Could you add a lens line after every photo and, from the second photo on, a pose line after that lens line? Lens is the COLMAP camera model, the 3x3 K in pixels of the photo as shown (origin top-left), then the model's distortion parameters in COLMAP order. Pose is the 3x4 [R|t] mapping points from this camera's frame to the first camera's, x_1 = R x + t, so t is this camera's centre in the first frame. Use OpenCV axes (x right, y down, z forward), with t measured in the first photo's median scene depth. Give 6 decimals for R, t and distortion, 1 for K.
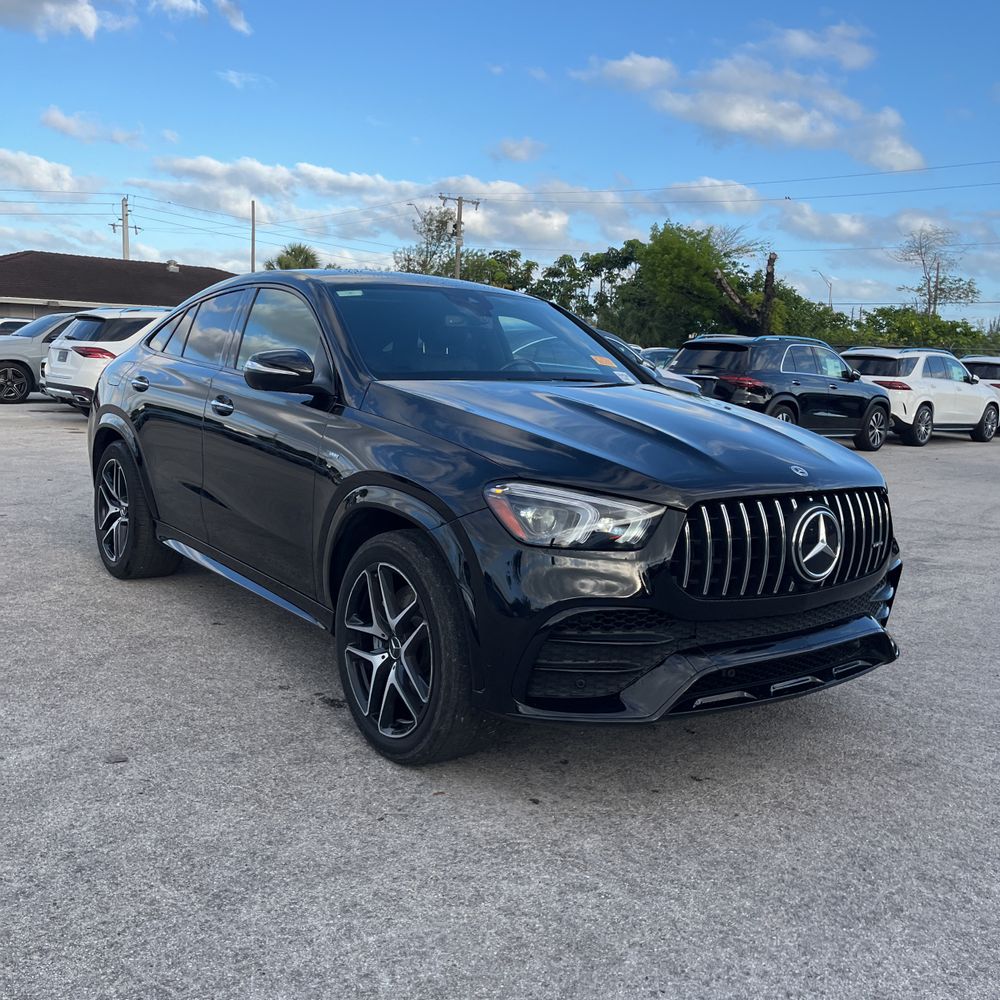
lens RADIAL K [[1015.1, 0, 500.0], [0, 1015.1, 500.0], [0, 0, 1]] dist [0.009844, -0.010560]
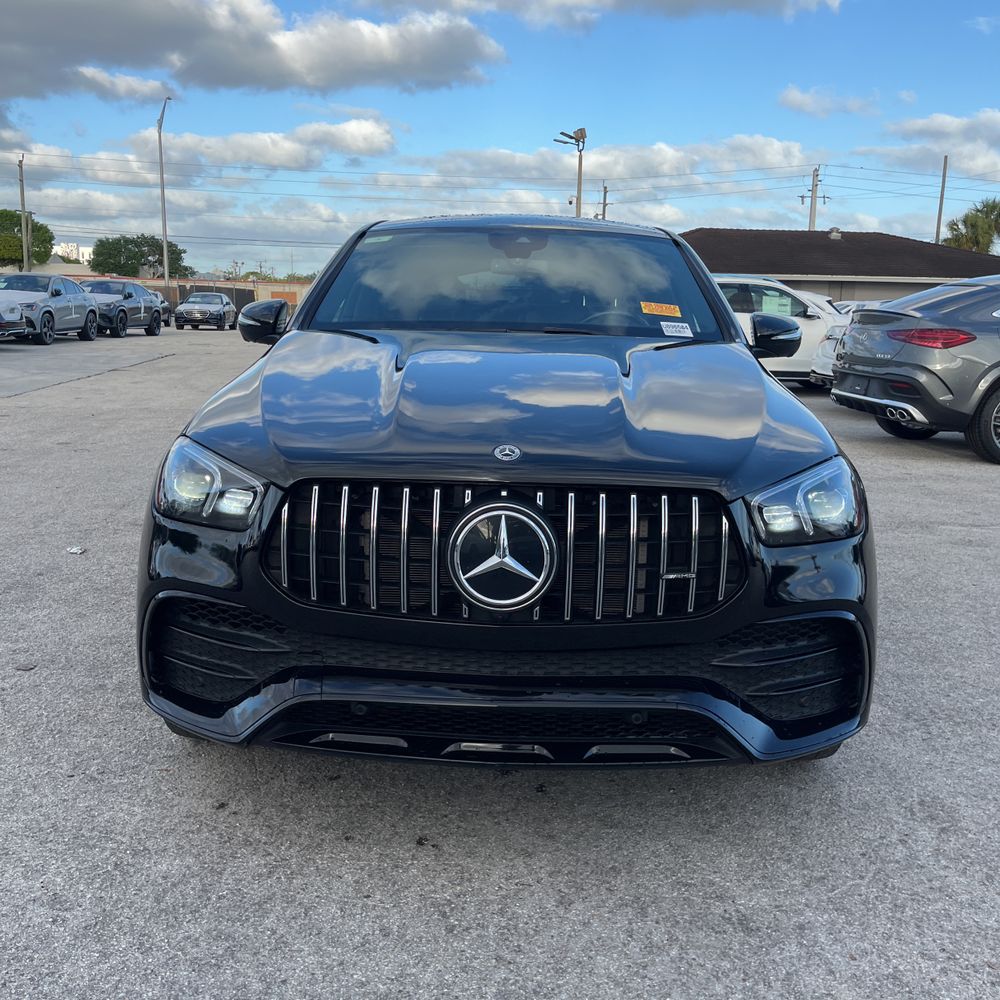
lens RADIAL K [[1016.5, 0, 500.0], [0, 1016.5, 500.0], [0, 0, 1]] dist [0.012766, 0.030953]
pose [[0.783543, 0.094793, -0.614064, 0.737553], [-0.078537, 0.995477, 0.053459, -0.033567], [0.616354, 0.006339, 0.787444, 0.449052]]
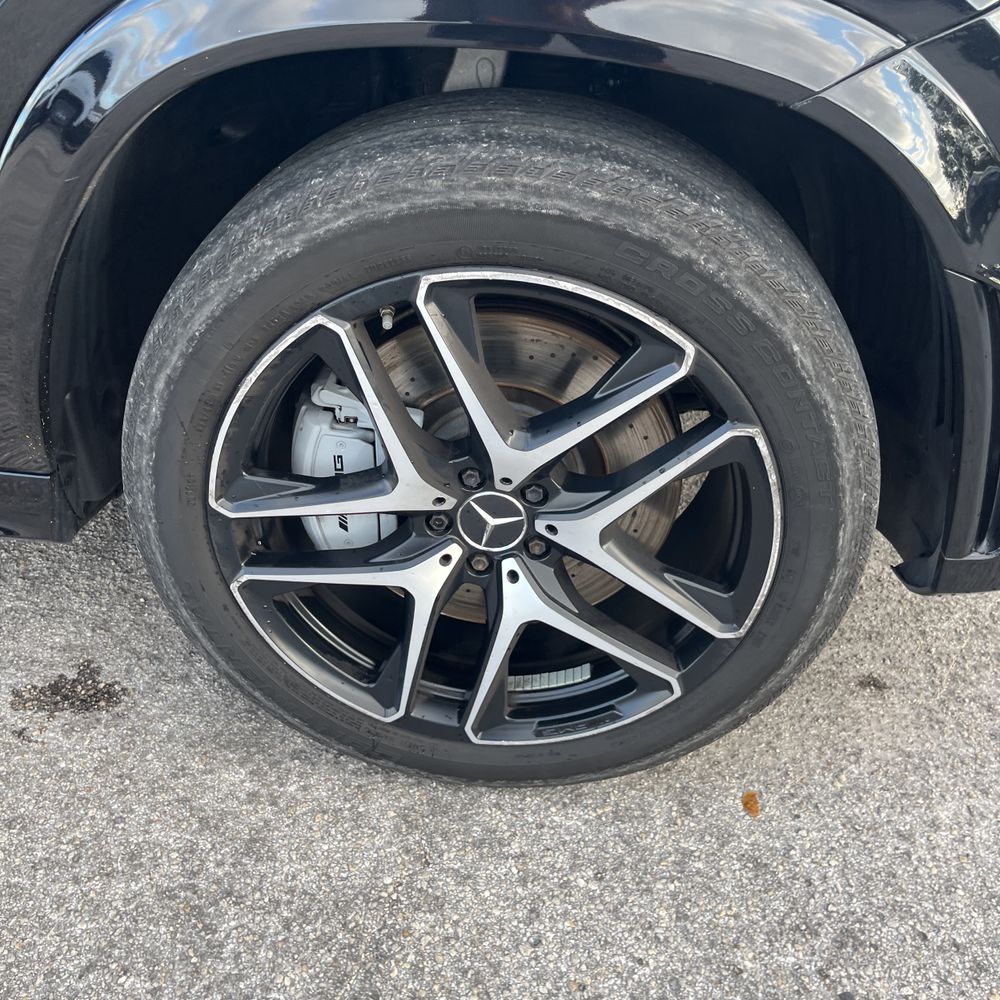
lens RADIAL K [[1015.1, 0, 500.0], [0, 1015.1, 500.0], [0, 0, 1]] dist [0.009844, -0.010560]
pose [[0.635646, -0.451265, 0.626350, -0.315338], [0.082889, 0.846560, 0.525800, -0.023587], [-0.767518, -0.282305, 0.575517, 0.885990]]
